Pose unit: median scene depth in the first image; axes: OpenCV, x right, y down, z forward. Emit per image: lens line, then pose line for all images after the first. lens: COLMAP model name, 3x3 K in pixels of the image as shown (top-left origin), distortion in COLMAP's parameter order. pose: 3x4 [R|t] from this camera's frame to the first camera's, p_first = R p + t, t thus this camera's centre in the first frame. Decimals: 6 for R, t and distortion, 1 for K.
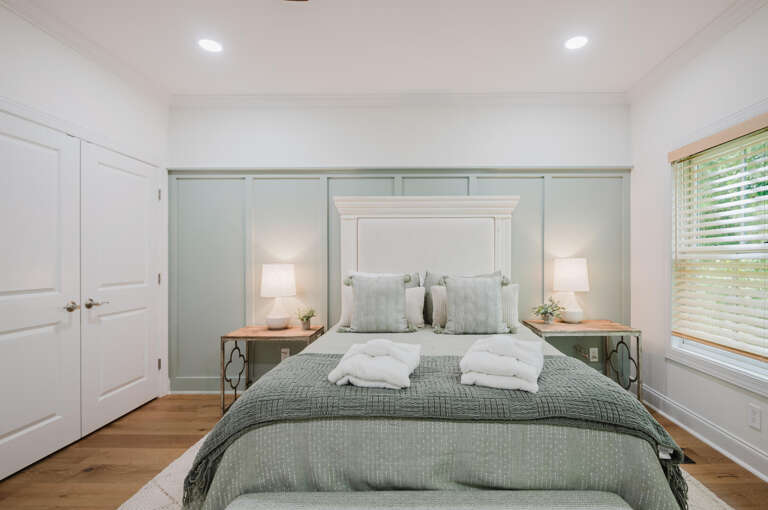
lens RADIAL K [[370.1, 0, 384.1], [0, 370.1, 254.5], [0, 0, 1]] dist [-0.003324, -0.001415]
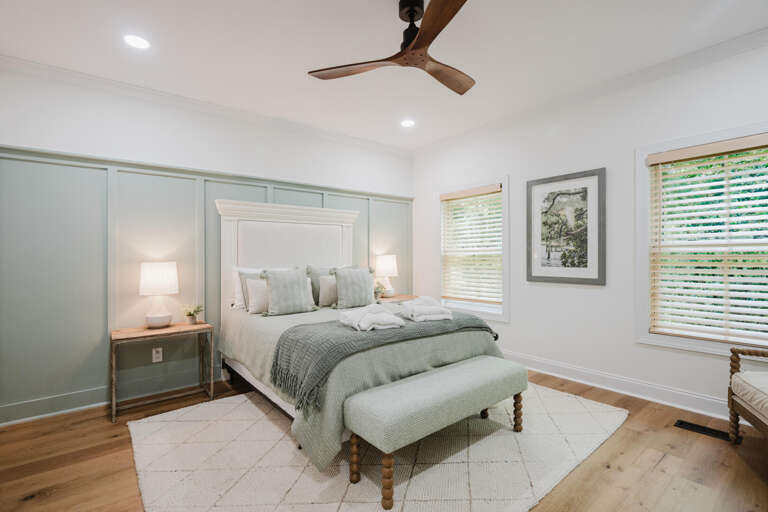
lens RADIAL K [[345.1, 0, 385.3], [0, 345.1, 251.9], [0, 0, 1]] dist [0.002398, -0.002638]
pose [[0.781633, 0.001915, 0.623736, -1.042186], [-0.001181, 0.999998, -0.001590, -0.002402], [-0.623737, 0.000506, 0.781634, -0.272577]]
